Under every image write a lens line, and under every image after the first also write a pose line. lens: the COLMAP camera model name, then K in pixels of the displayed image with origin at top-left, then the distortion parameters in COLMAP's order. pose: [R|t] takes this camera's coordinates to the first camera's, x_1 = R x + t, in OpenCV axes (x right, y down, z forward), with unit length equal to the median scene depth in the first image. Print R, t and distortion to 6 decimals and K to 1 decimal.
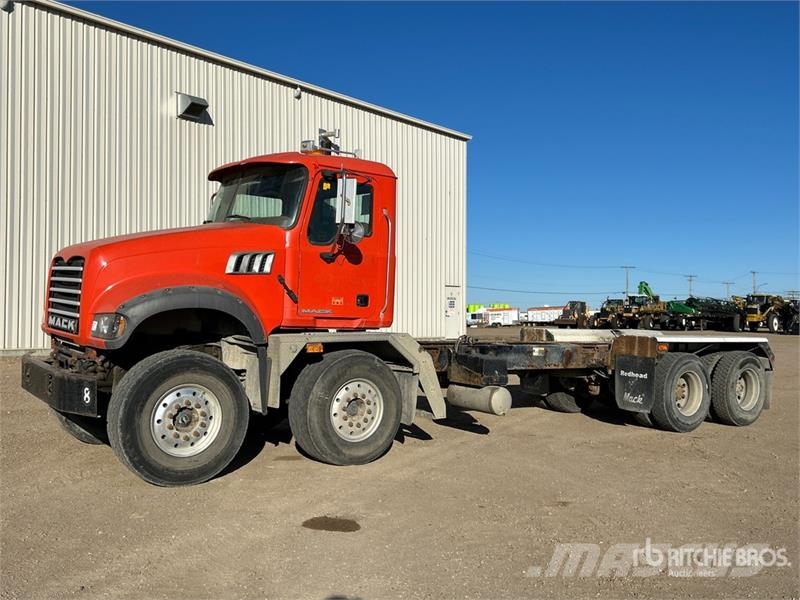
lens RADIAL K [[852.0, 0, 400.0], [0, 852.0, 300.0], [0, 0, 1]] dist [0.016322, -0.003682]
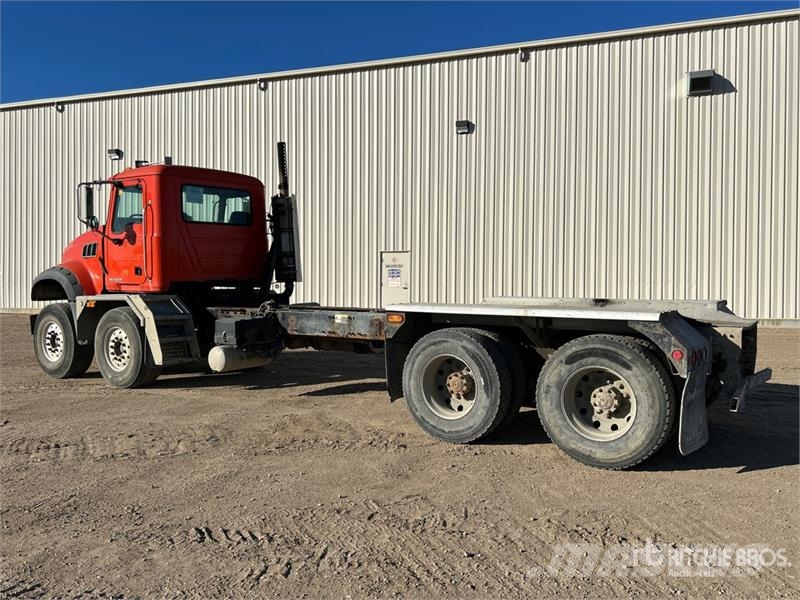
lens RADIAL K [[683.6, 0, 402.6], [0, 683.6, 313.7], [0, 0, 1]] dist [0.044323, -0.002084]
pose [[0.332038, 0.026196, -0.942902, 0.868568], [0.019210, 0.999219, 0.034526, 0.029364], [0.943071, -0.029577, 0.331275, 0.789561]]
